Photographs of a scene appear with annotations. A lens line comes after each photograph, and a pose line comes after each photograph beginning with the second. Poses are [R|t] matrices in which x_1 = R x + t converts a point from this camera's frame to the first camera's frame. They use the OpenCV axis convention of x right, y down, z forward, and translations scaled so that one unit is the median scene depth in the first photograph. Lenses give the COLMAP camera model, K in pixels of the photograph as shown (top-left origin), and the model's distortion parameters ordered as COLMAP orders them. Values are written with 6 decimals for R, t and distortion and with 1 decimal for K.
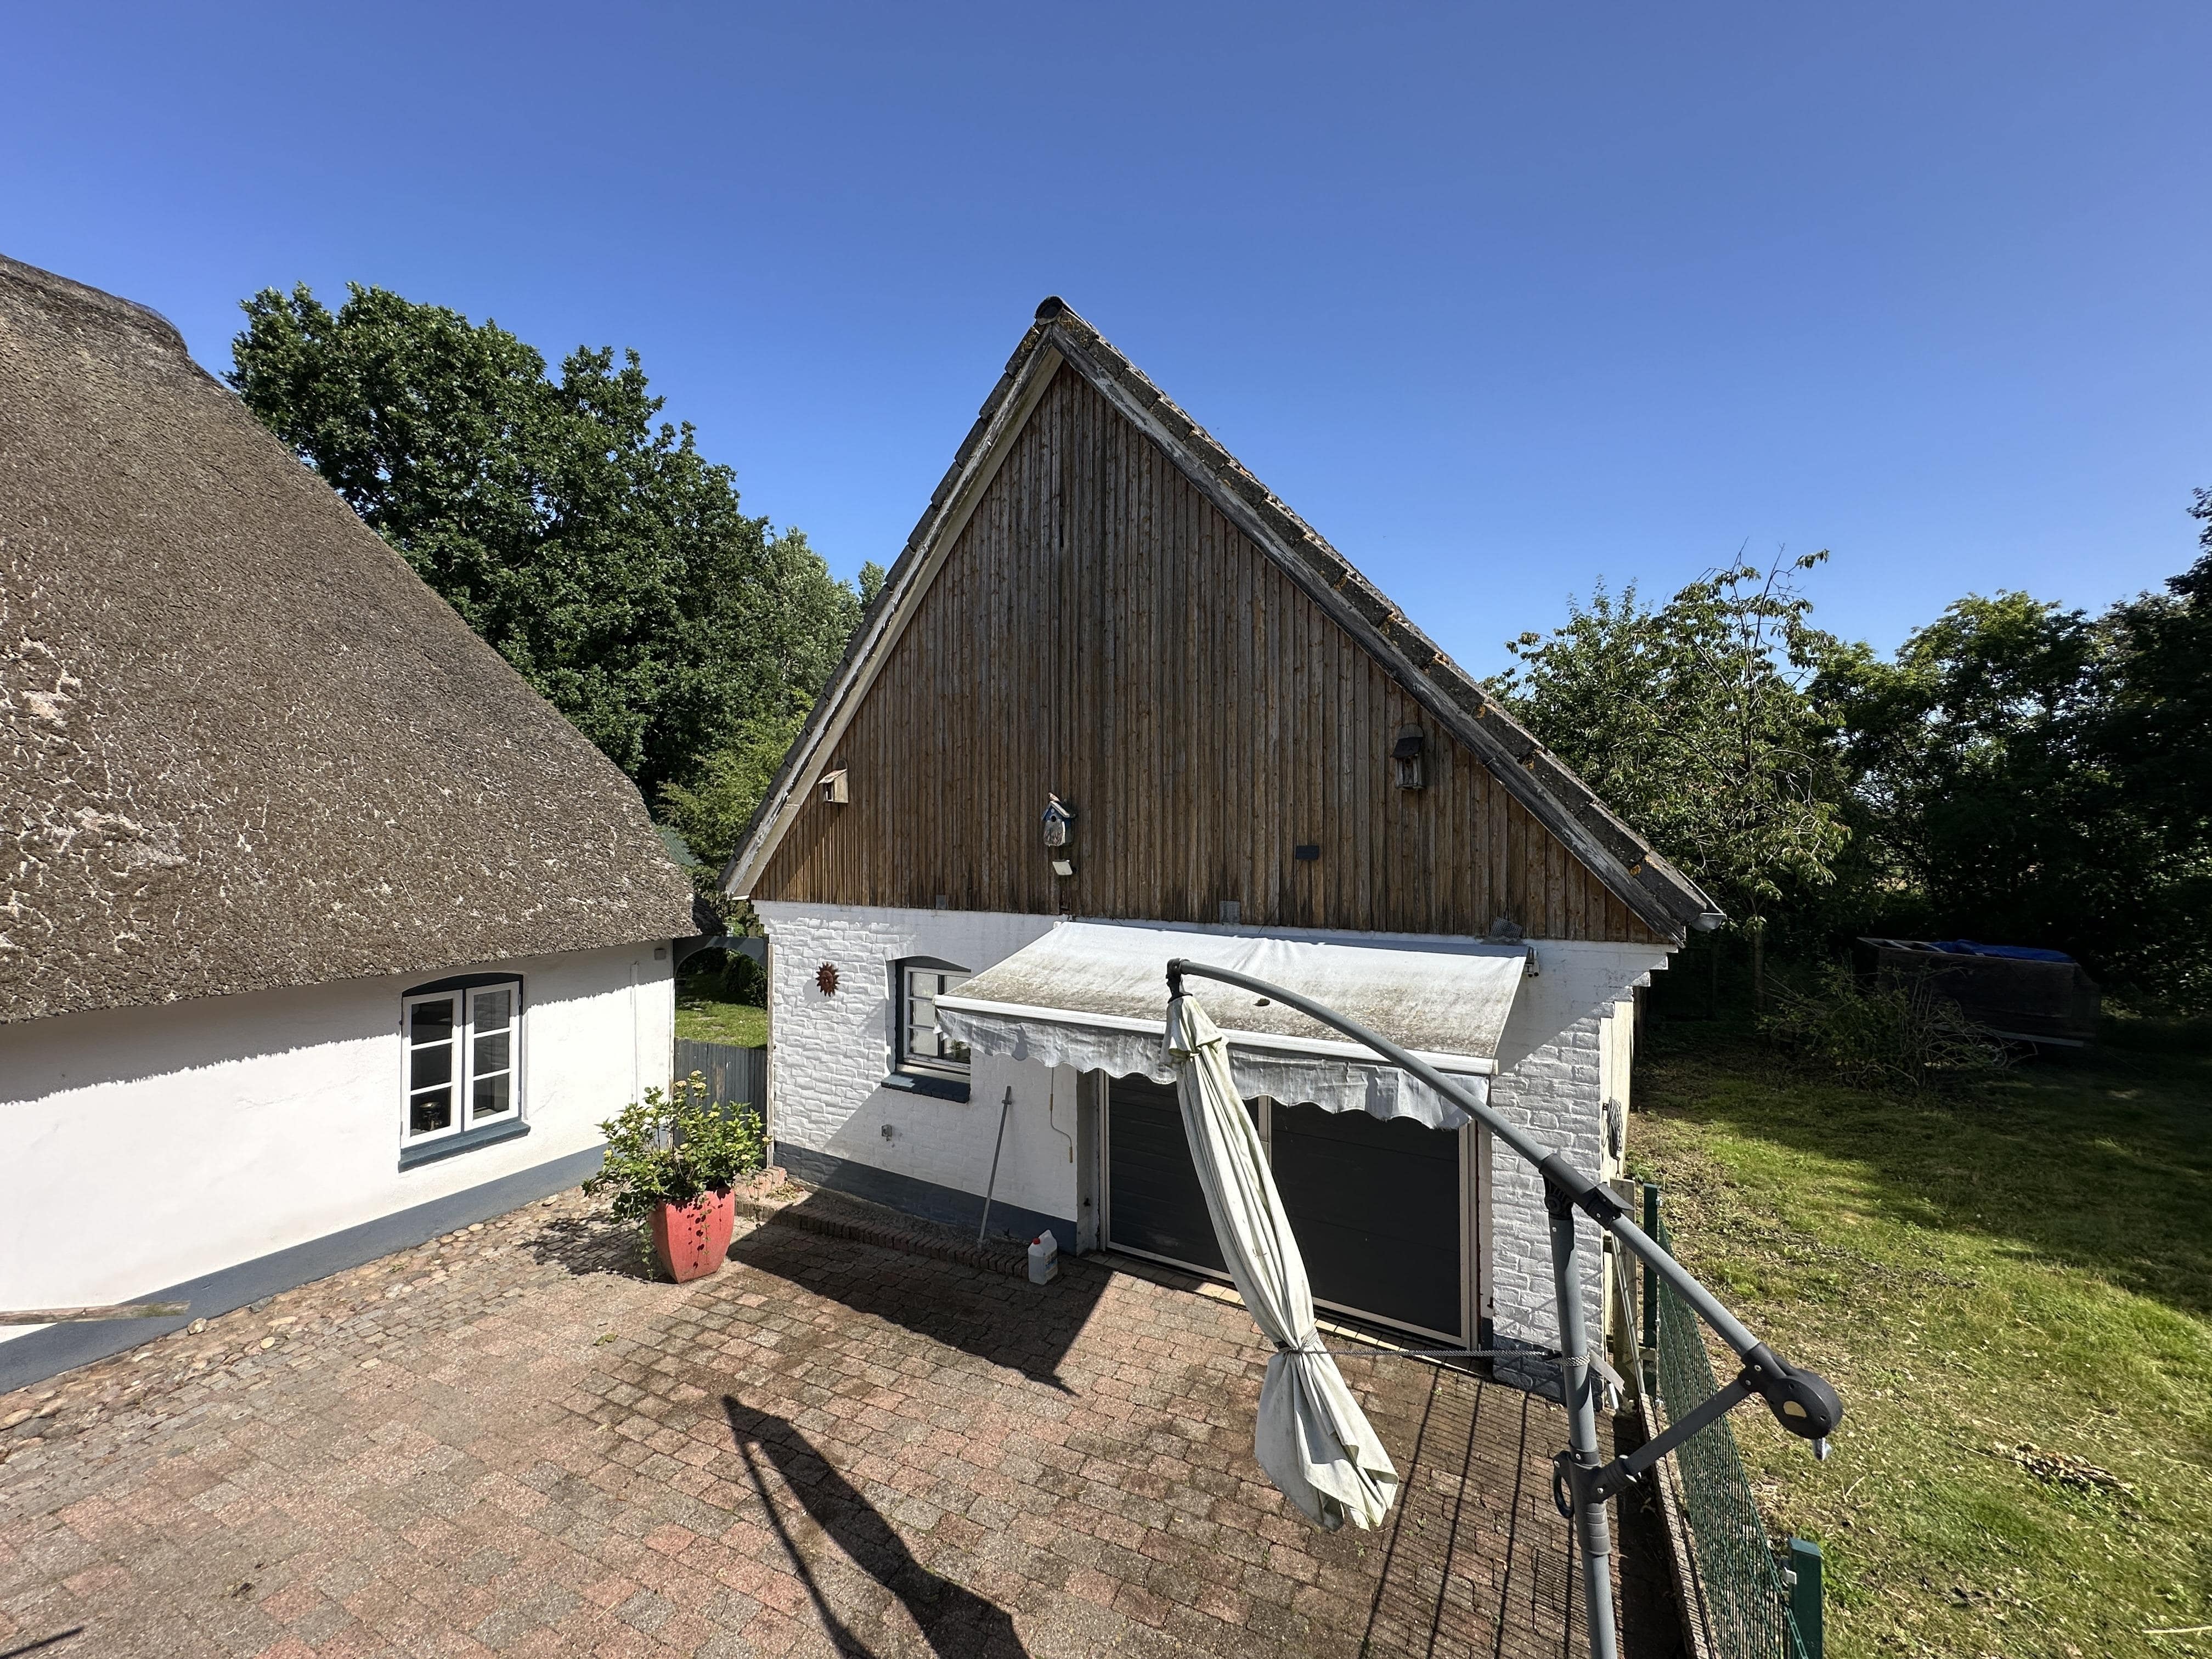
lens RADIAL K [[883.6, 0, 1104.5], [0, 883.6, 830.7], [0, 0, 1]] dist [-0.002562, 0.000485]
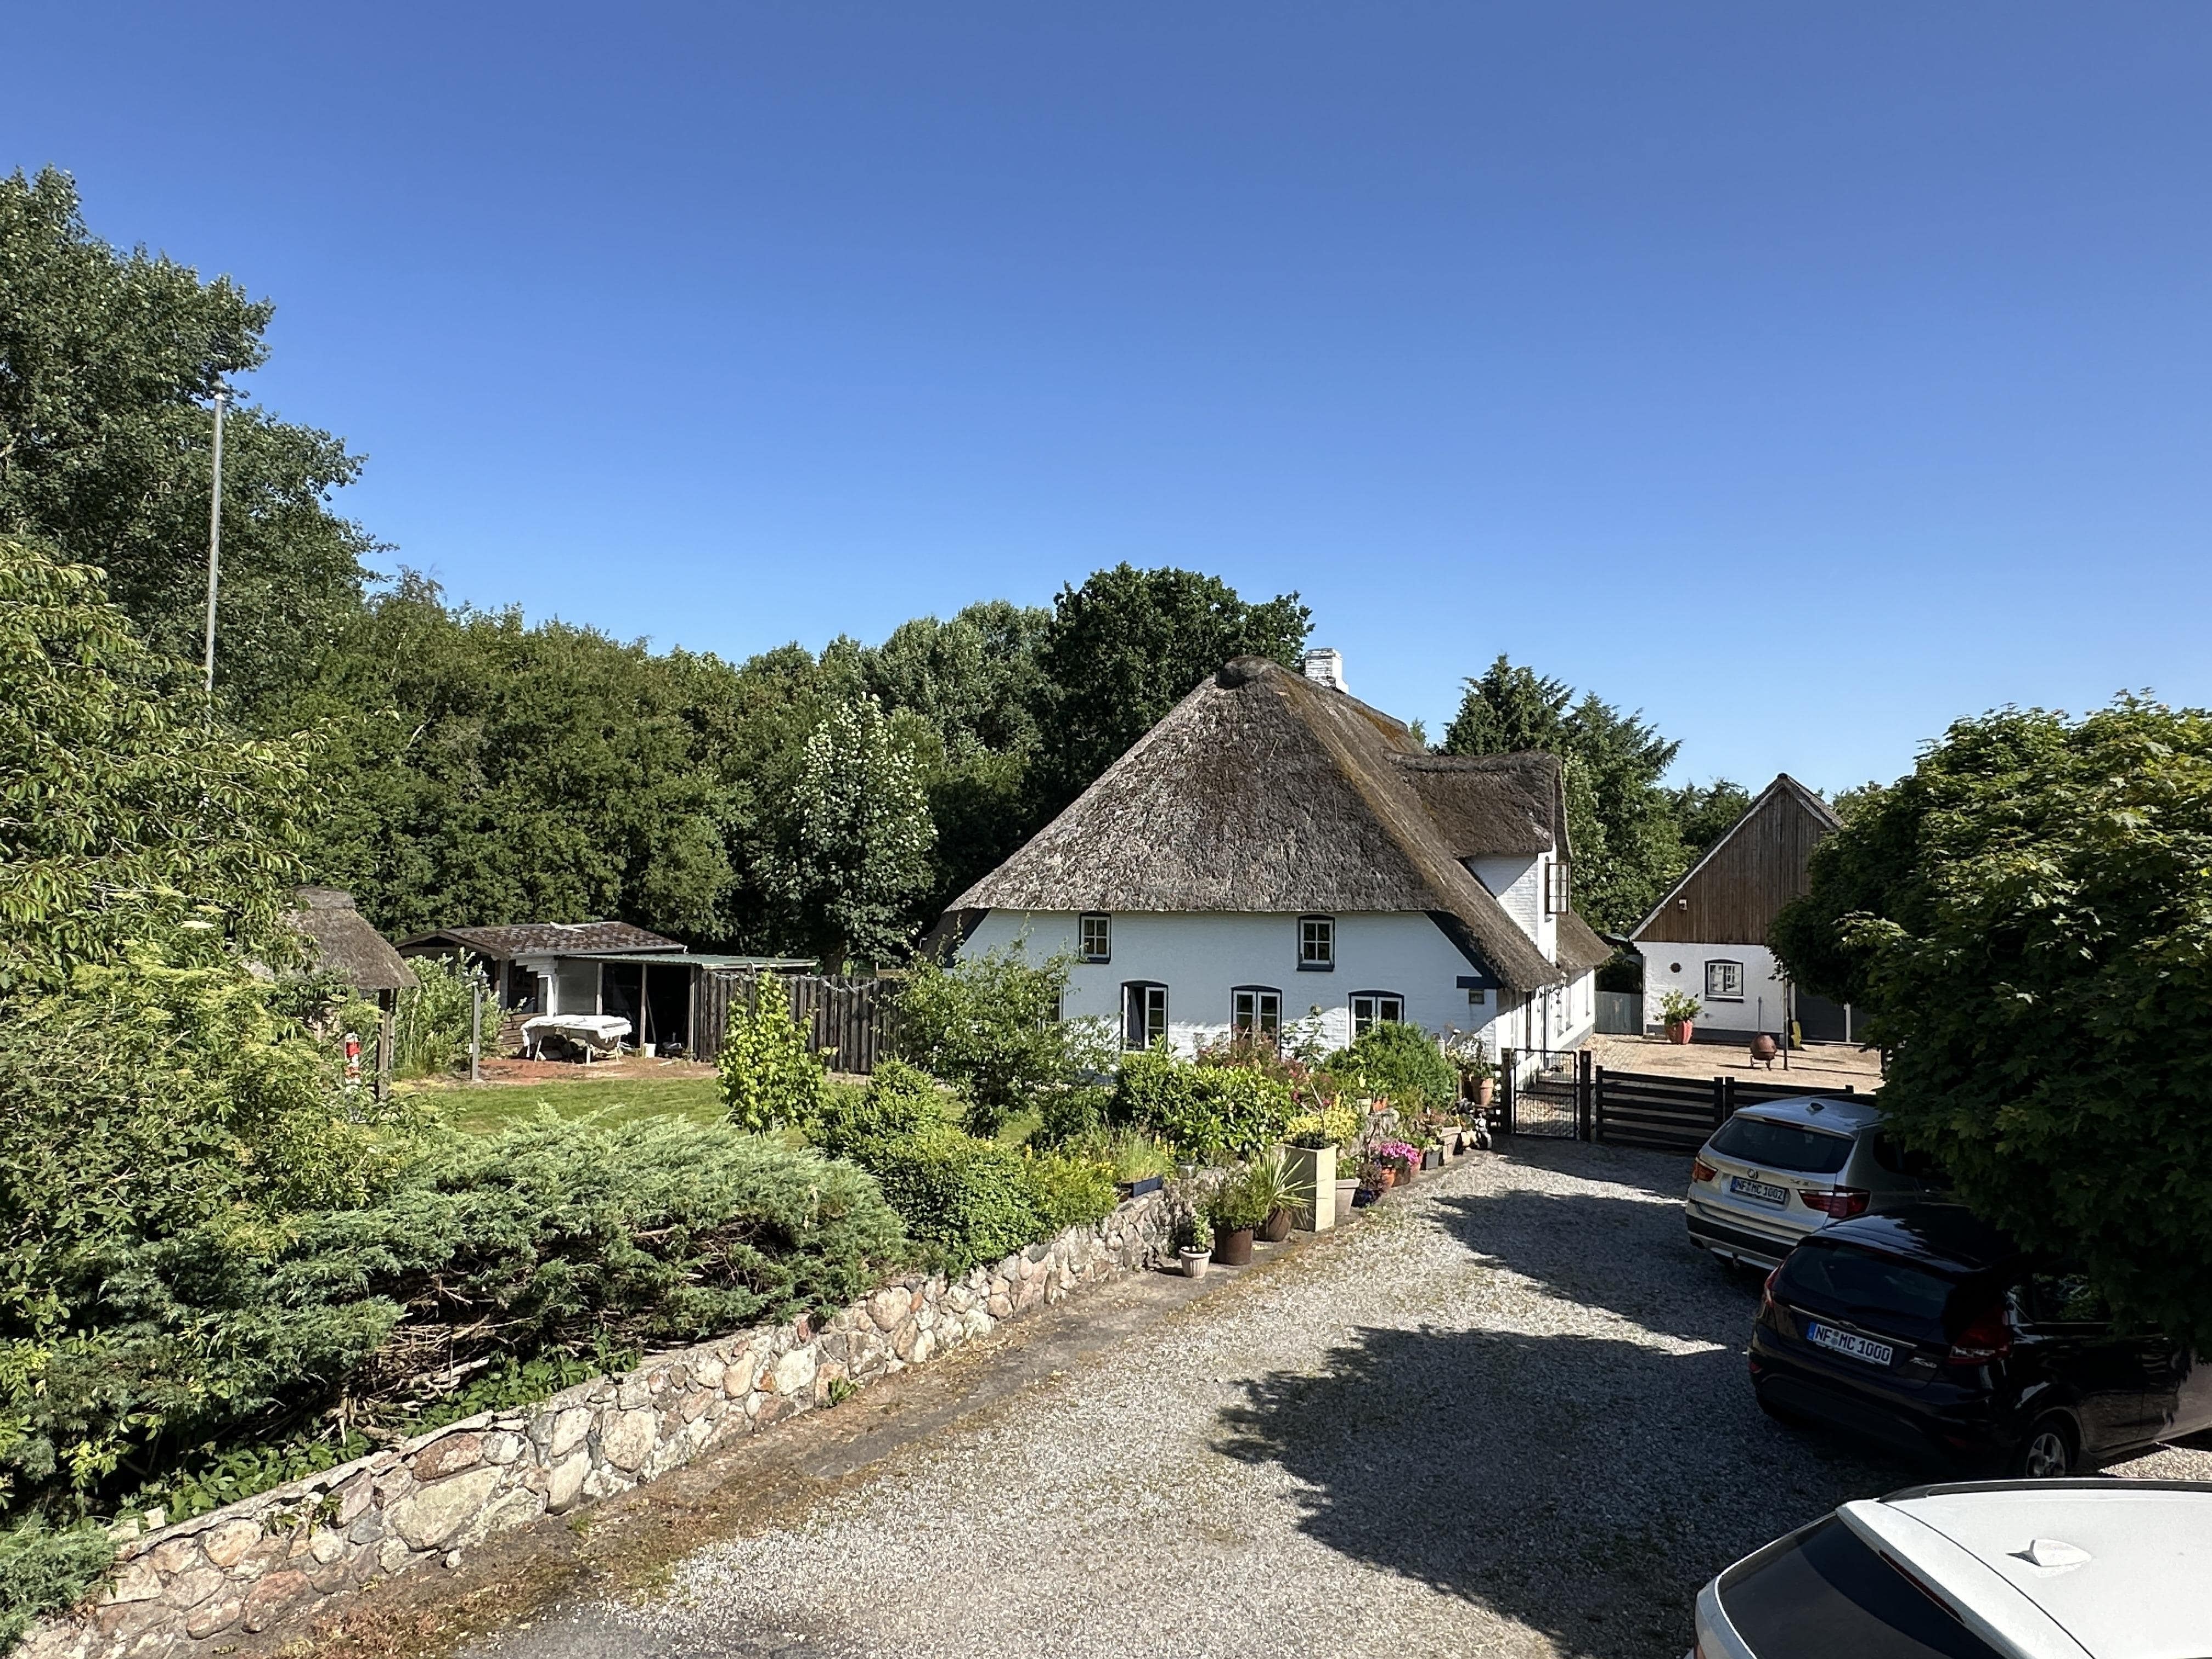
lens RADIAL K [[1377.5, 0, 1109.7], [0, 1377.5, 837.4], [0, 0, 1]] dist [-0.007622, -0.001599]
pose [[0.999863, 0.016512, -0.000718, -2.431221], [-0.016525, 0.999567, -0.024342, -0.140701], [0.000316, 0.024351, 0.999703, -3.995172]]
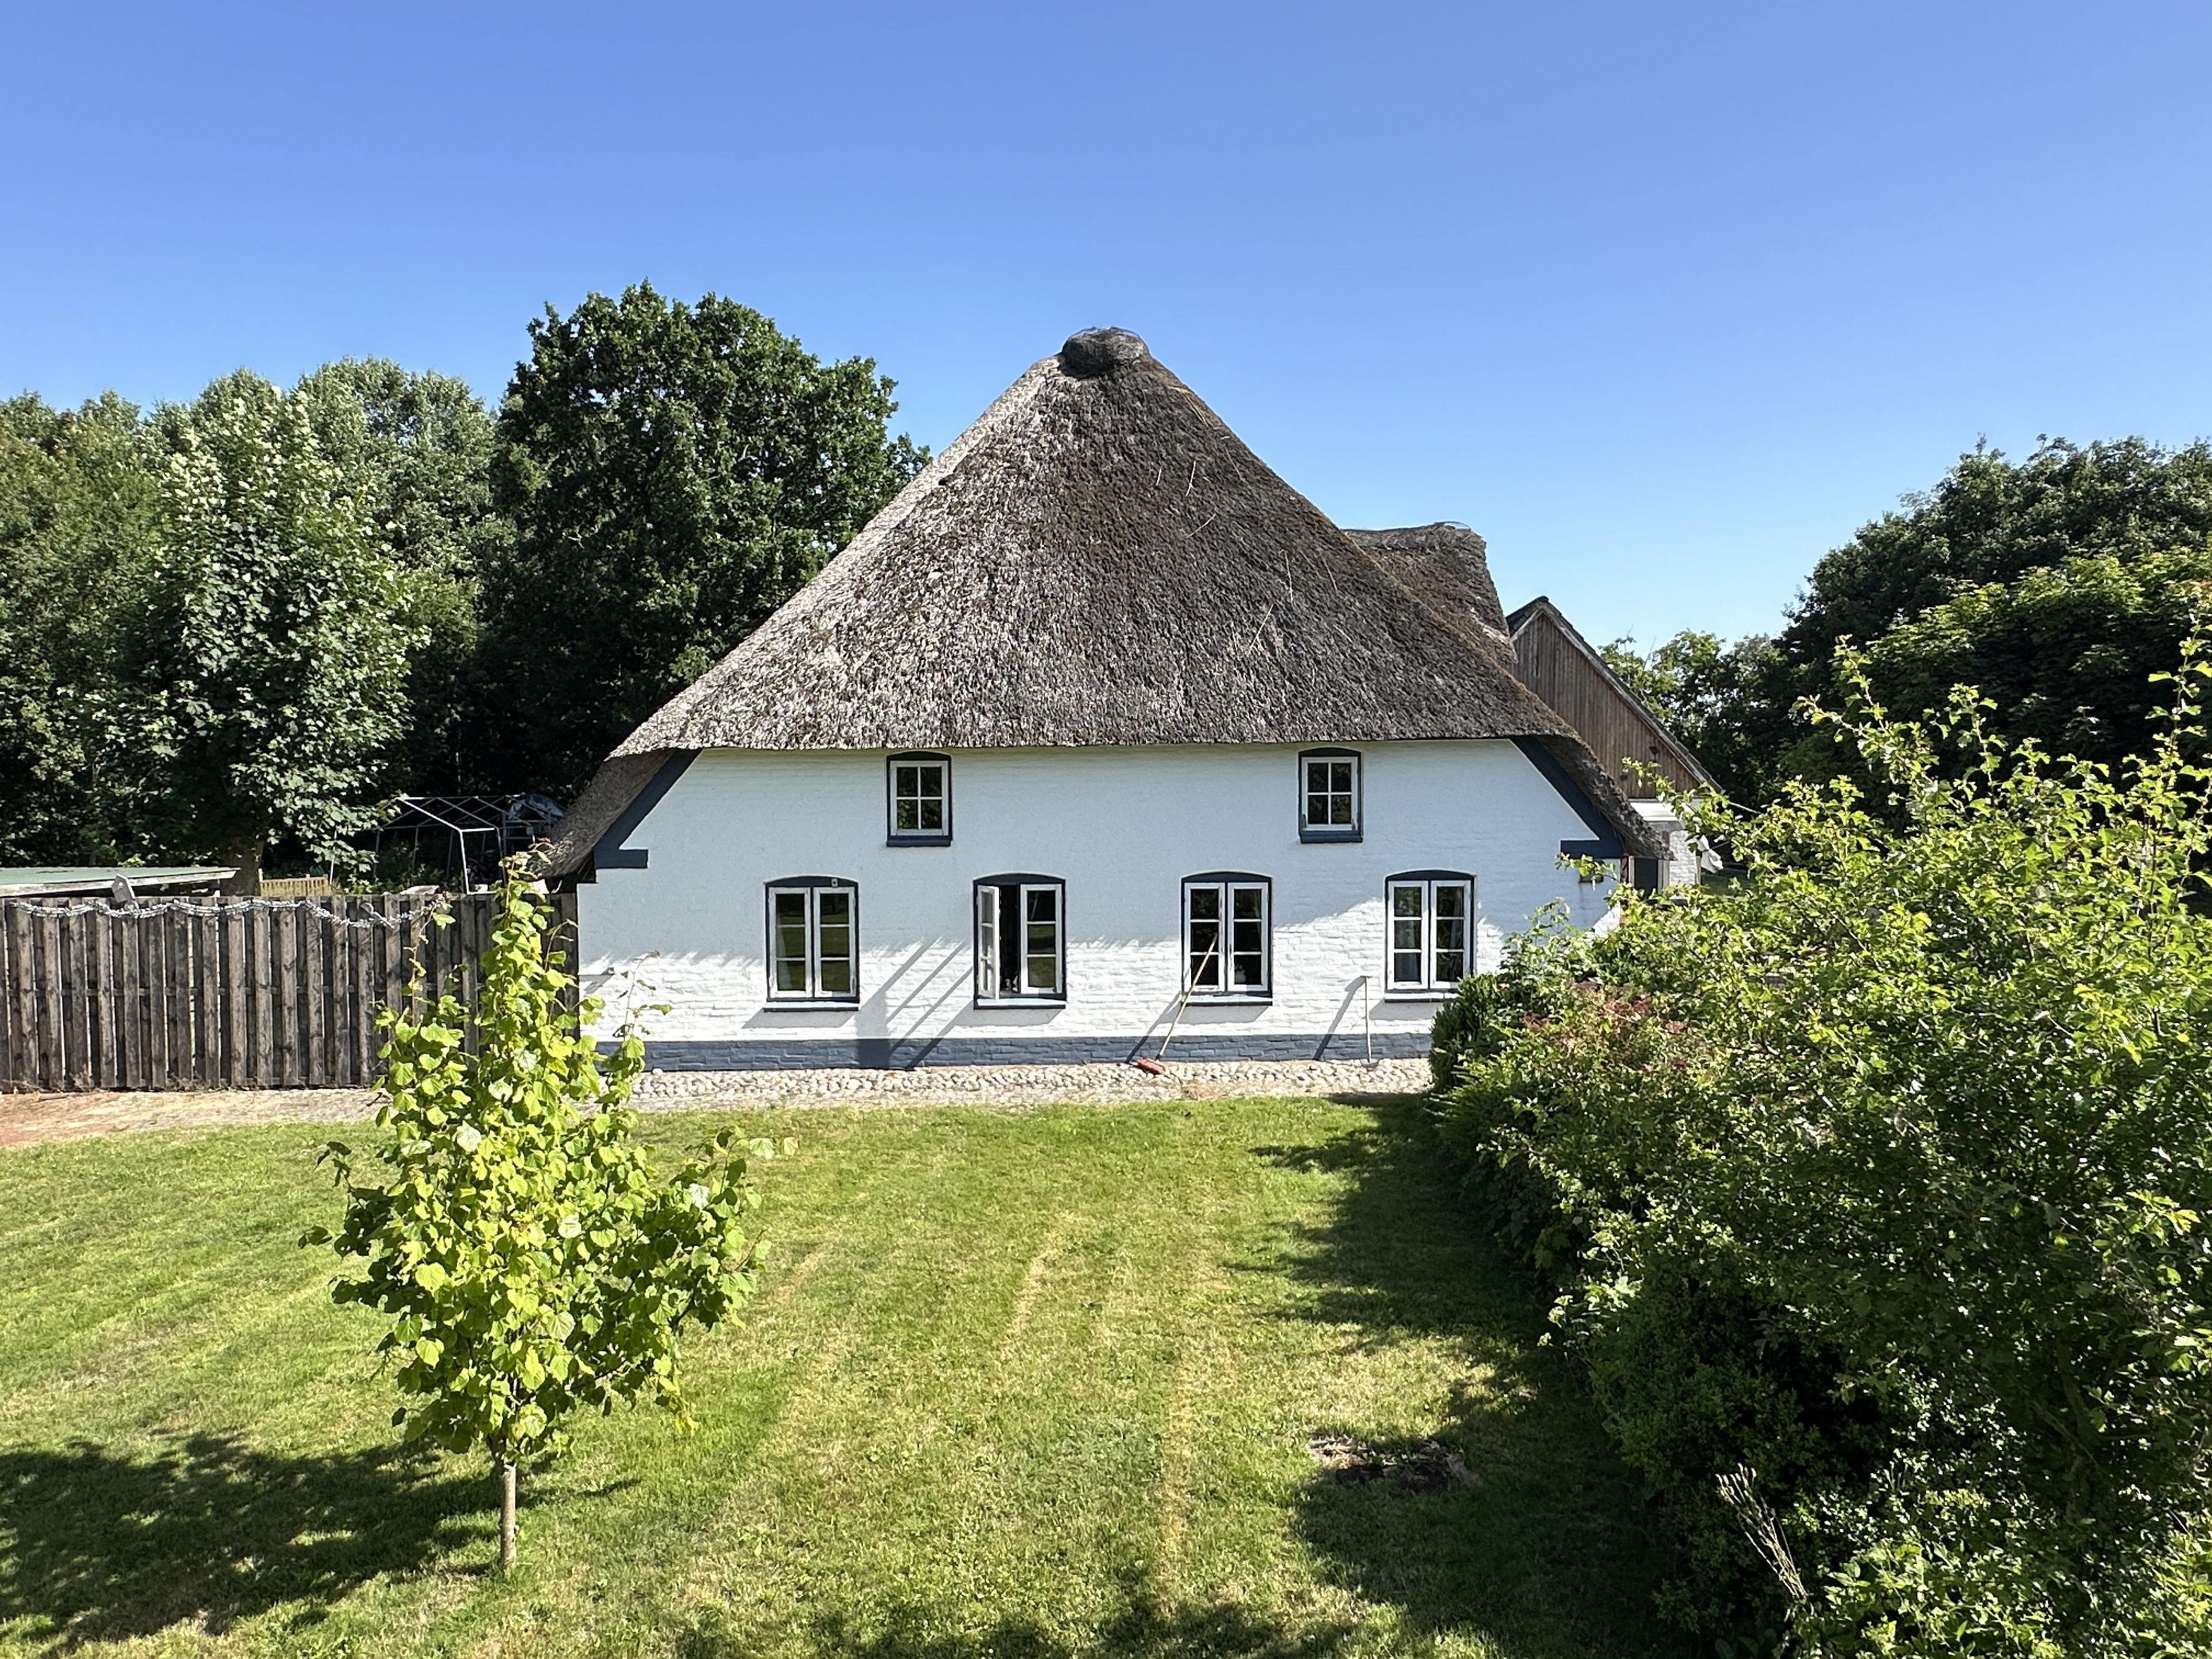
lens RADIAL K [[1377.5, 0, 1102.3], [0, 1377.5, 828.4], [0, 0, 1]] dist [-0.007622, -0.001599]
pose [[0.895460, -0.018417, 0.444760, -3.101126], [-0.003775, 0.998794, 0.048960, -0.022400], [-0.445125, -0.045521, 0.894310, -2.279225]]
